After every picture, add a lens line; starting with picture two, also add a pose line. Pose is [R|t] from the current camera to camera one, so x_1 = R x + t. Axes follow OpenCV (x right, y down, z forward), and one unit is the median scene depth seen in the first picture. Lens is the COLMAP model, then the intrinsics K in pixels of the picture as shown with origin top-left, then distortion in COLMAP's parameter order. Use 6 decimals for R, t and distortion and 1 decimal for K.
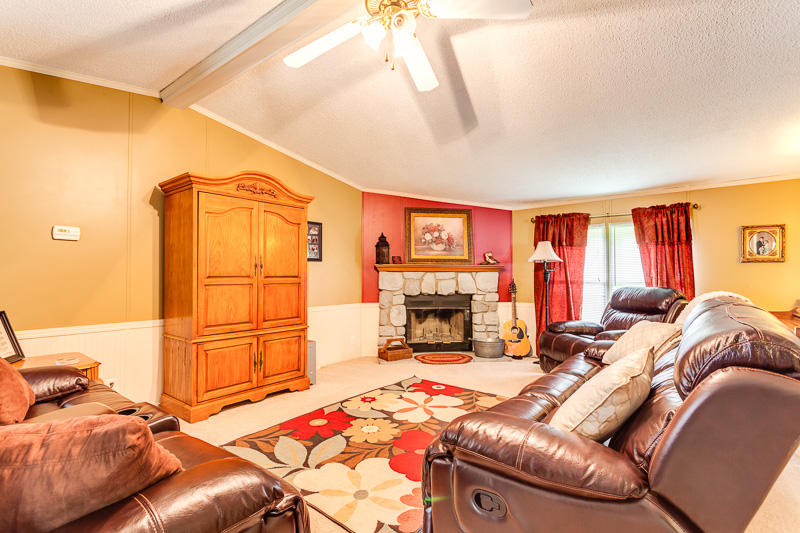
lens RADIAL K [[376.8, 0, 398.5], [0, 376.8, 267.8], [0, 0, 1]] dist [0.002195, 0.001784]
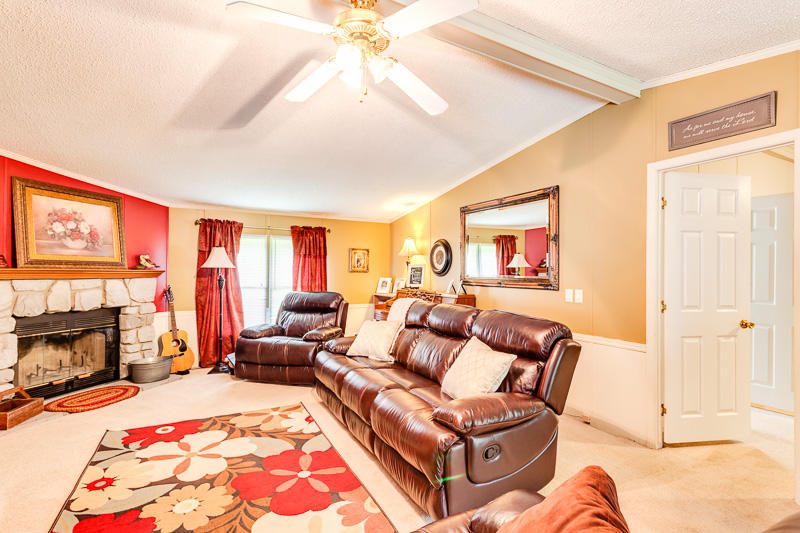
lens RADIAL K [[376.8, 0, 398.0], [0, 376.8, 269.6], [0, 0, 1]] dist [0.002195, 0.001784]
pose [[0.407567, 0.007608, 0.913143, -0.298469], [-0.028900, 0.999572, 0.004571, -0.028170], [-0.912718, -0.028253, 0.407613, 0.164842]]
